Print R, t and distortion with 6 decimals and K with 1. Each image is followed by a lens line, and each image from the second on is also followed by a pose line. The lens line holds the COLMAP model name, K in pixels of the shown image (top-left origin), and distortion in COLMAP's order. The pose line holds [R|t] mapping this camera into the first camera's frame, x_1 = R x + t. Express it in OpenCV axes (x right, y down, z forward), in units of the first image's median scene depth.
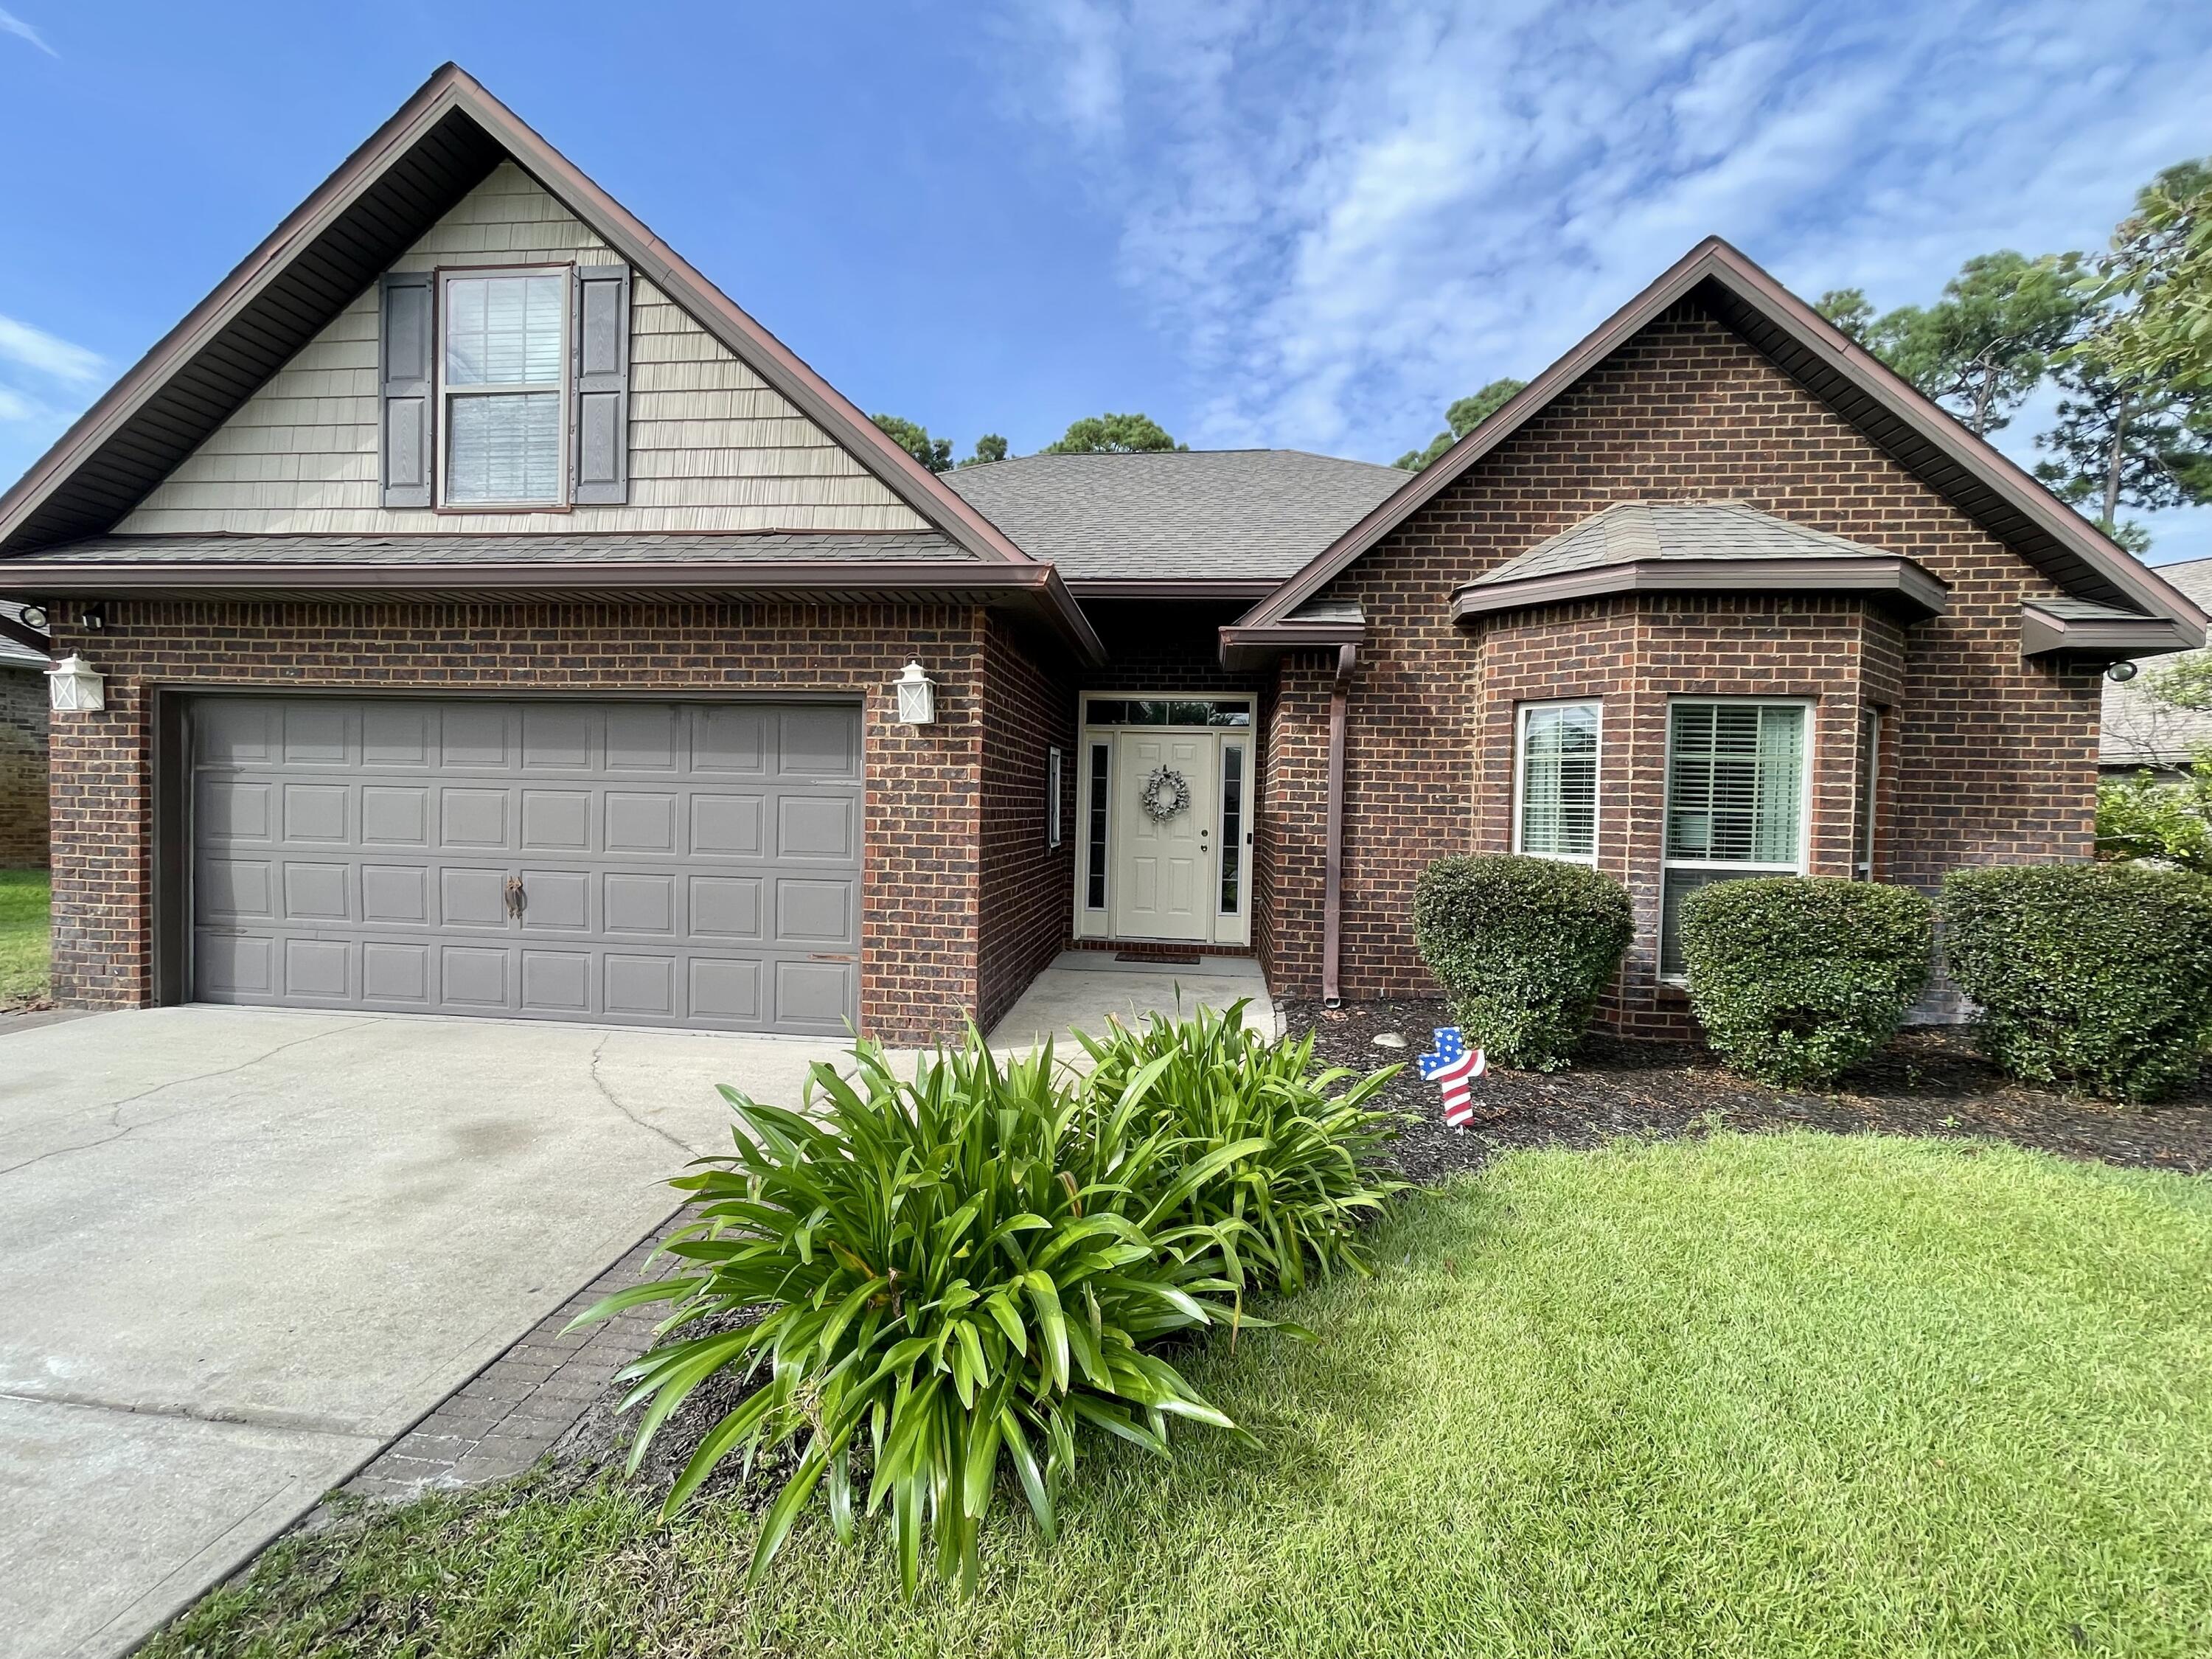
lens RADIAL K [[957.5, 0, 1097.0], [0, 957.5, 825.4], [0, 0, 1]] dist [-0.001677, 0.000360]
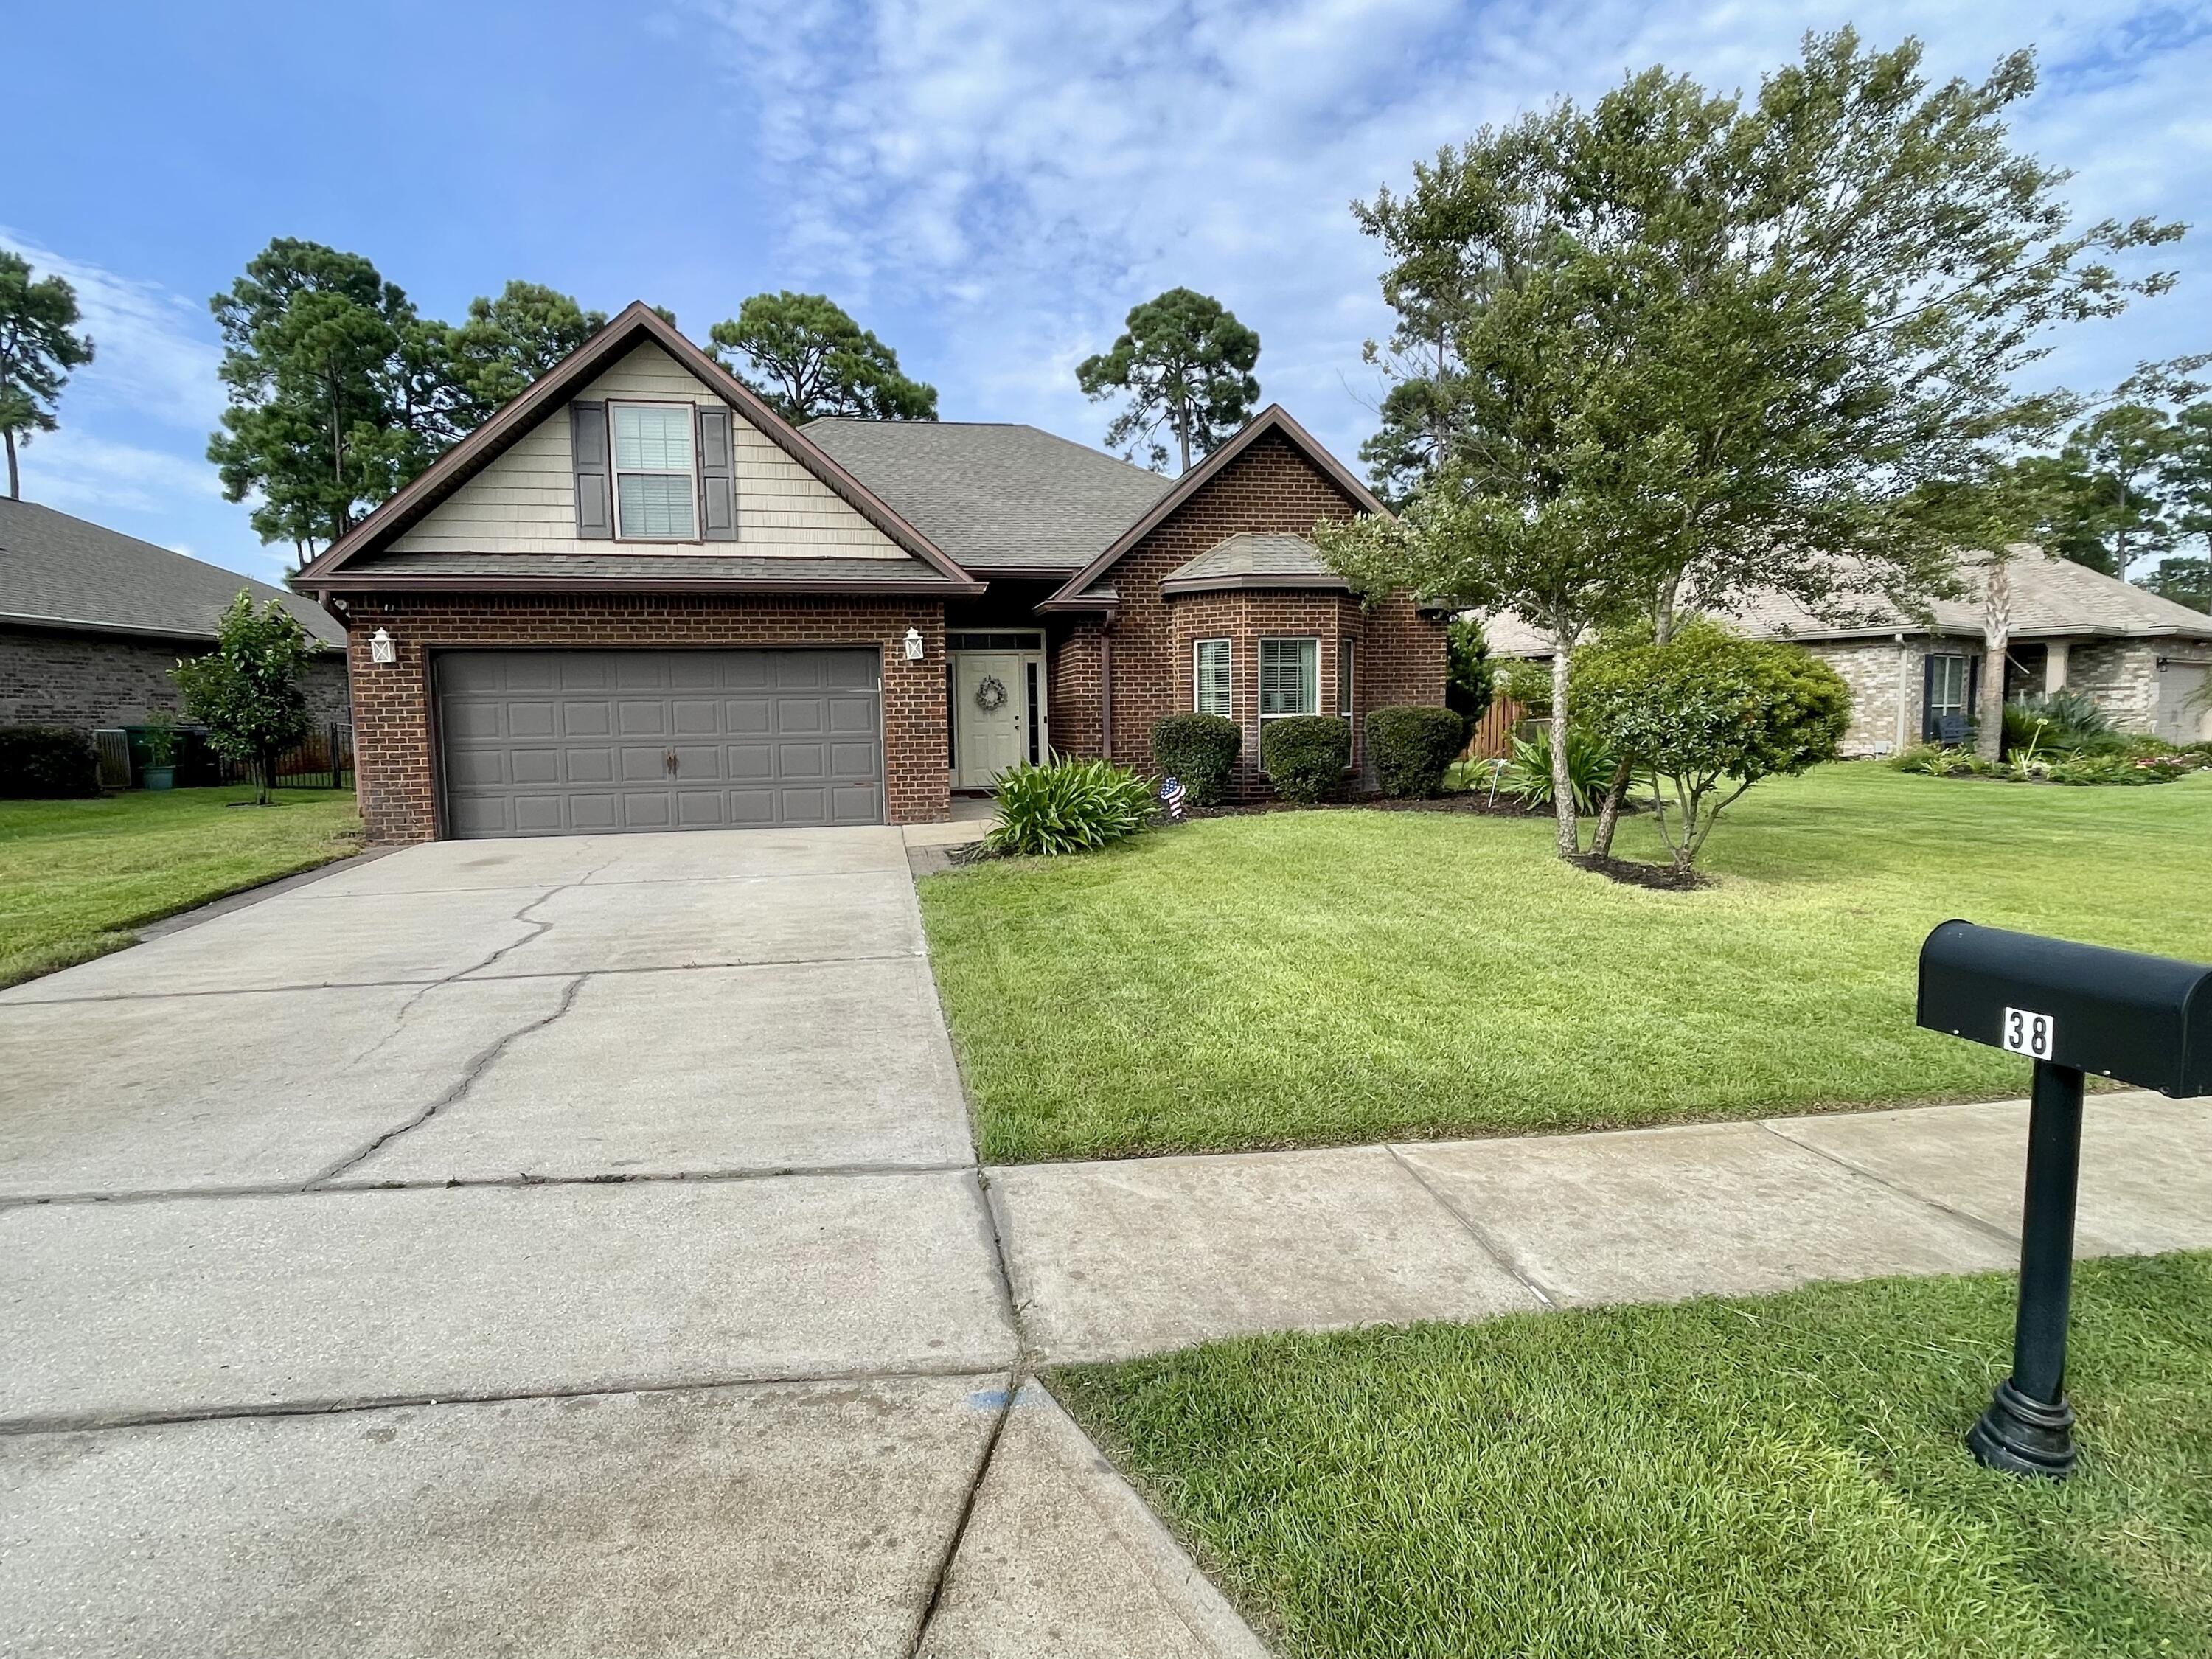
lens RADIAL K [[1161.8, 0, 1106.1], [0, 1161.8, 830.7], [0, 0, 1]] dist [0.006688, -0.000171]
pose [[0.947136, -0.071344, 0.312799, -0.542216], [0.046851, 0.995267, 0.085140, 0.056496], [-0.317392, -0.065984, 0.945996, -1.314631]]
